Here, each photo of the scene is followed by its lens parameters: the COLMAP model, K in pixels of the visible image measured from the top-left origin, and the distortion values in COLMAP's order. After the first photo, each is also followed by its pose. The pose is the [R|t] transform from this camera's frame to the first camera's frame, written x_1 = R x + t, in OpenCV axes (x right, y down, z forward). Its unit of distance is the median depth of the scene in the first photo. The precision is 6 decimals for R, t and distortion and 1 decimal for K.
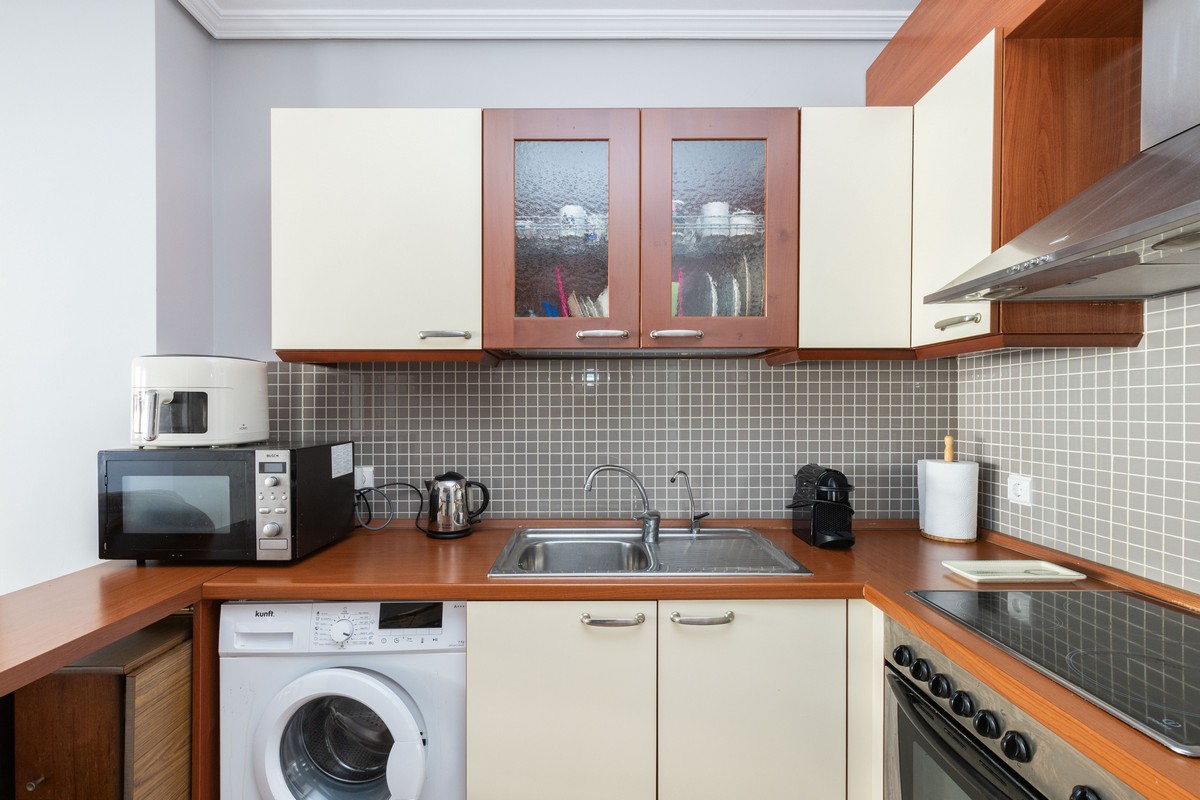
lens RADIAL K [[542.5, 0, 588.5], [0, 542.5, 410.2], [0, 0, 1]] dist [0.008955, -0.000911]
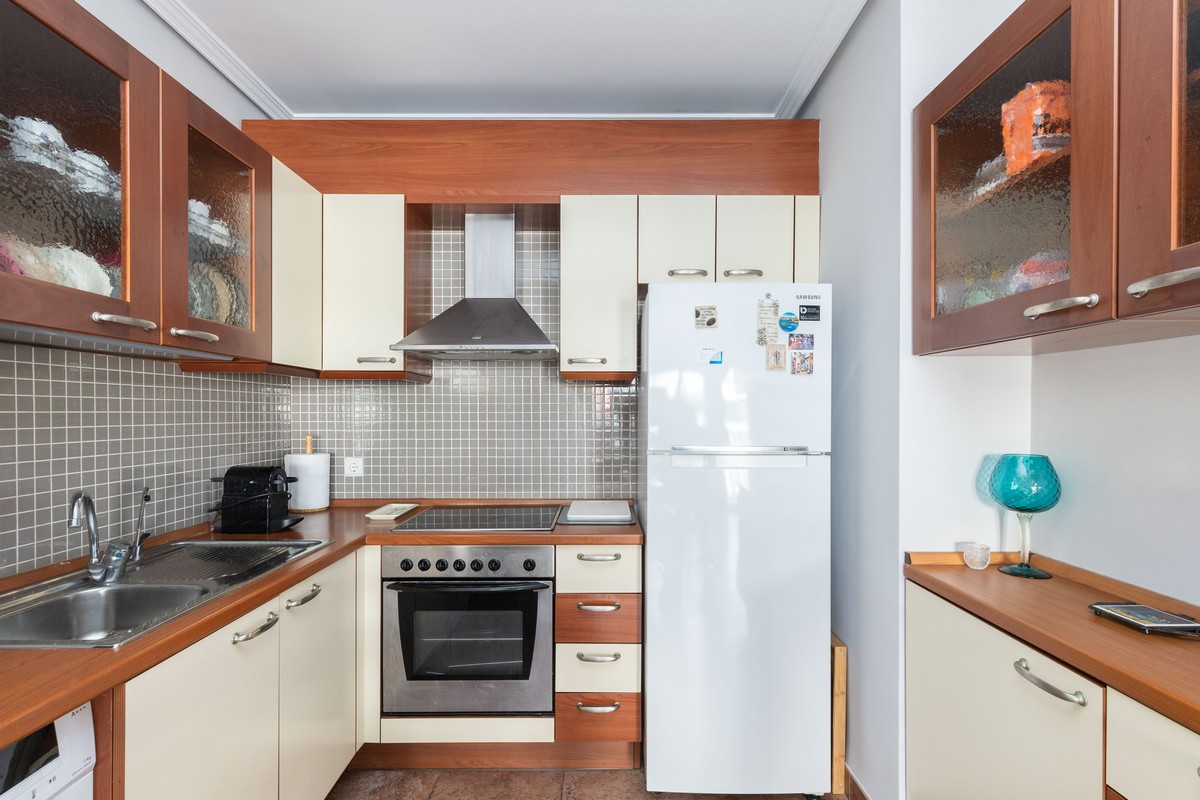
lens RADIAL K [[542.5, 0, 599.8], [0, 542.5, 416.5], [0, 0, 1]] dist [0.008955, -0.000911]
pose [[-0.006417, -0.003928, 0.999972, -0.835024], [0.005925, 0.999975, 0.003966, -0.000512], [-0.999962, 0.005950, -0.006393, 0.336943]]
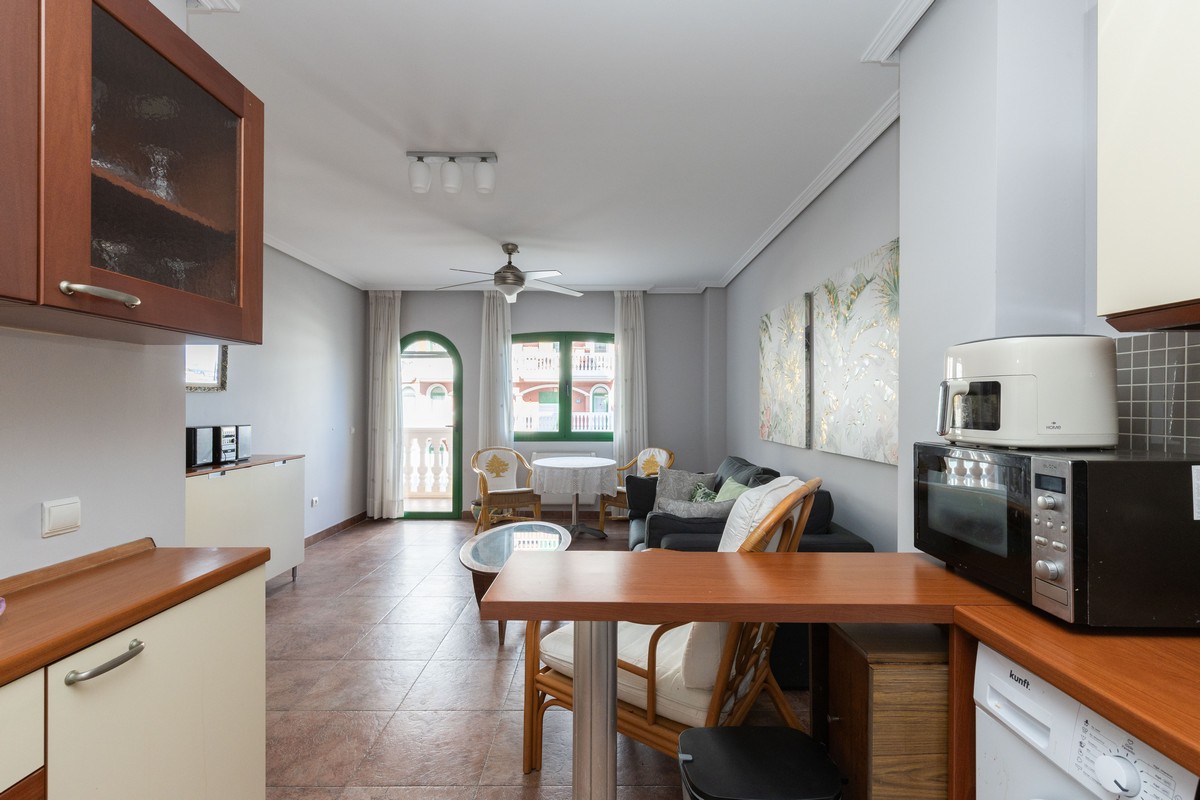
lens RADIAL K [[542.5, 0, 599.0], [0, 542.5, 401.0], [0, 0, 1]] dist [0.008955, -0.000911]
pose [[-0.006792, -0.002162, -0.999975, 0.131585], [-0.007666, 0.999968, -0.002110, 0.003397], [0.999948, 0.007652, -0.006809, 0.391701]]
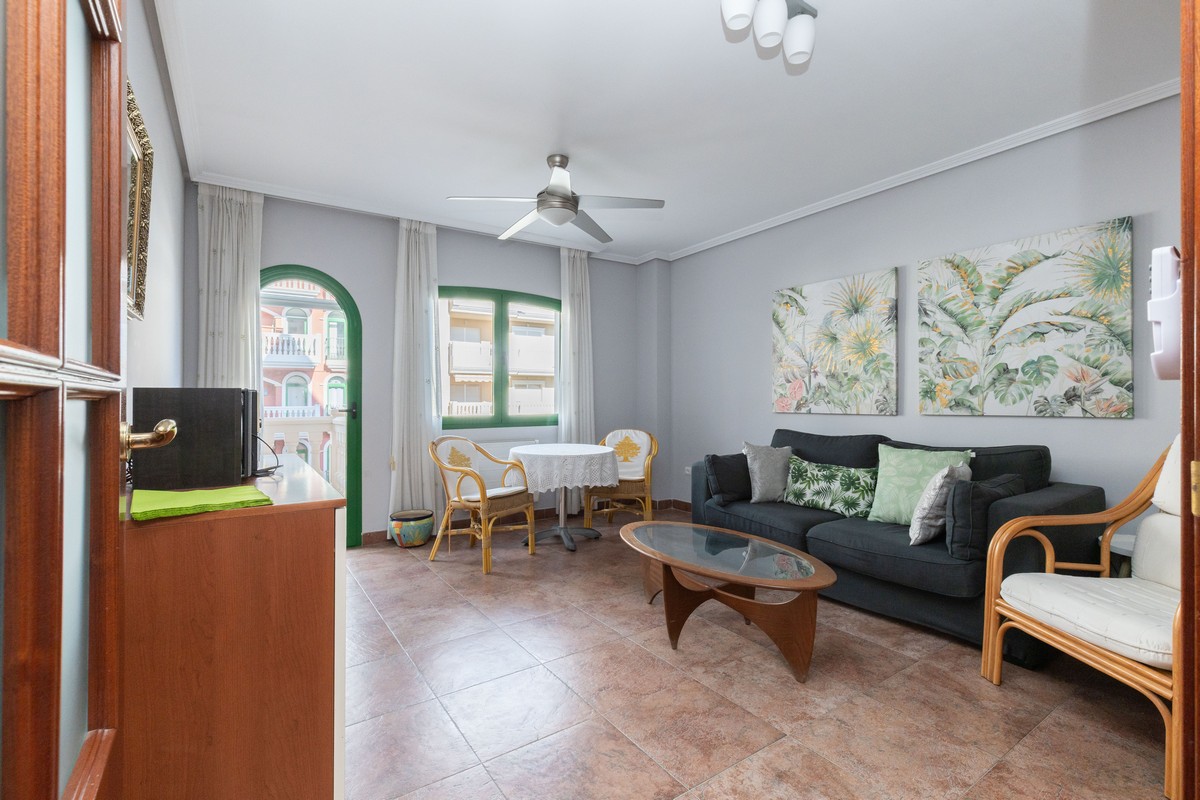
lens RADIAL K [[542.5, 0, 599.0], [0, 542.5, 401.6], [0, 0, 1]] dist [0.008955, -0.000911]
pose [[0.558722, 0.005172, -0.829339, -0.954684], [-0.004292, 0.999985, 0.003344, 0.131616], [0.829344, 0.001691, 0.558736, -1.259766]]
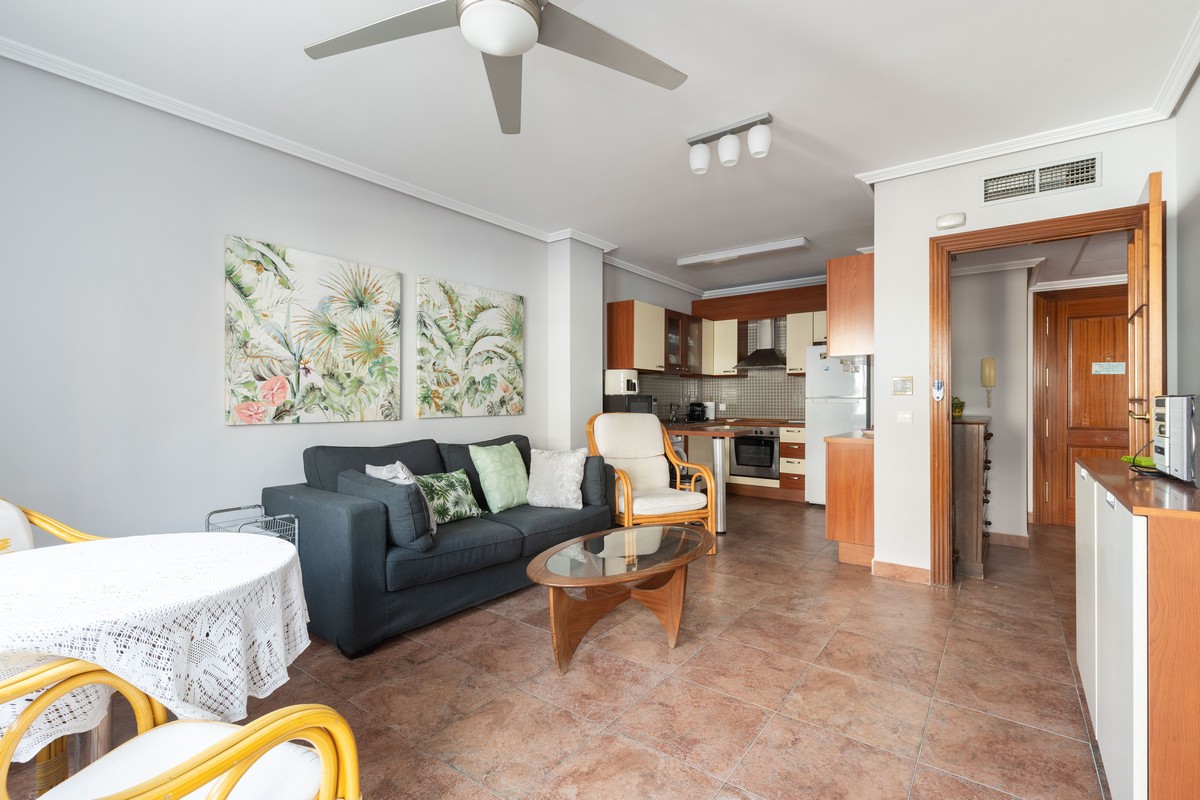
lens RADIAL K [[542.5, 0, 609.7], [0, 542.5, 395.0], [0, 0, 1]] dist [0.008955, -0.000911]
pose [[0.586941, 0.012196, 0.809538, -3.755591], [0.004318, 0.999825, -0.018194, 0.131533], [-0.809618, 0.014174, 0.586786, -0.981139]]
